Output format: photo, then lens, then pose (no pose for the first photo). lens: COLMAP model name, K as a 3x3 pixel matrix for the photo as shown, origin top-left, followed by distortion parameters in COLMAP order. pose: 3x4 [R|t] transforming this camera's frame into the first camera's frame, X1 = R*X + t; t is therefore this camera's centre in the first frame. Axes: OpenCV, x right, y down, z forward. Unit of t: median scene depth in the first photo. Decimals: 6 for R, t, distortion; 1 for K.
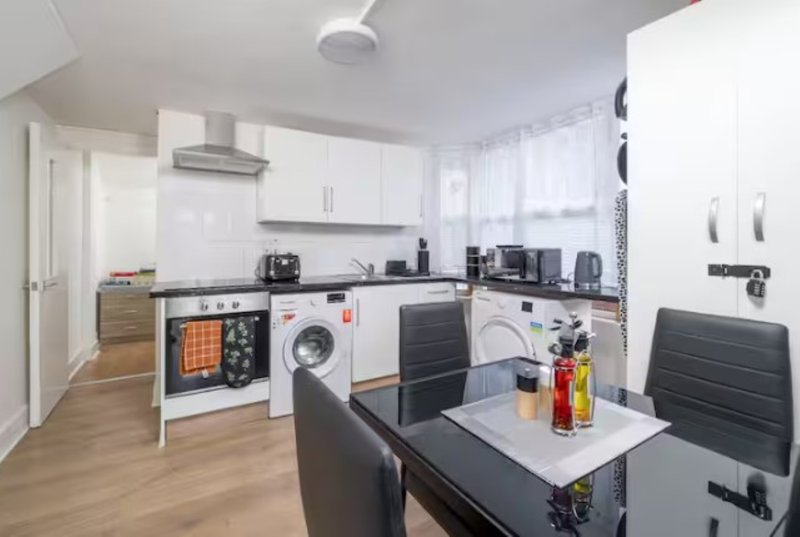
lens RADIAL K [[338.4, 0, 372.7], [0, 338.4, 244.8], [0, 0, 1]] dist [-0.000379, 0.000078]
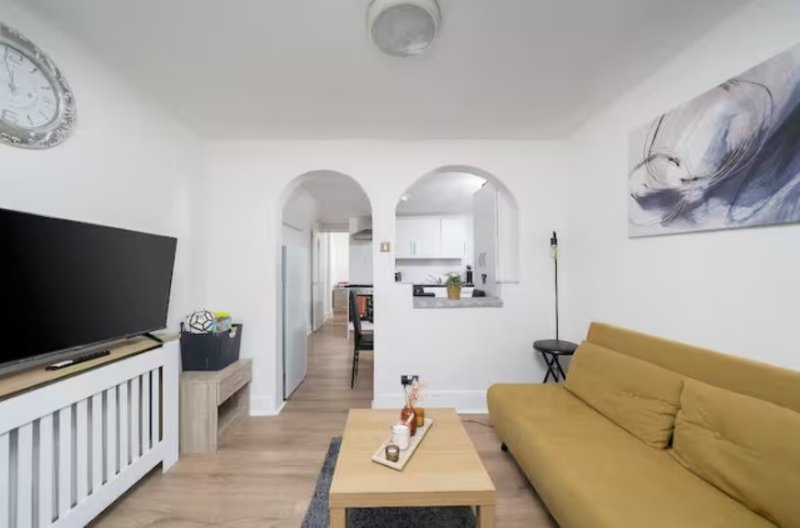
lens RADIAL K [[298.6, 0, 397.8], [0, 298.6, 266.9], [0, 0, 1]] dist [-0.001684, 0.000150]
pose [[0.884456, -0.009972, -0.466518, 0.796761], [0.007402, 0.999946, -0.007341, 0.003106], [0.466566, 0.003040, 0.884481, -0.892689]]
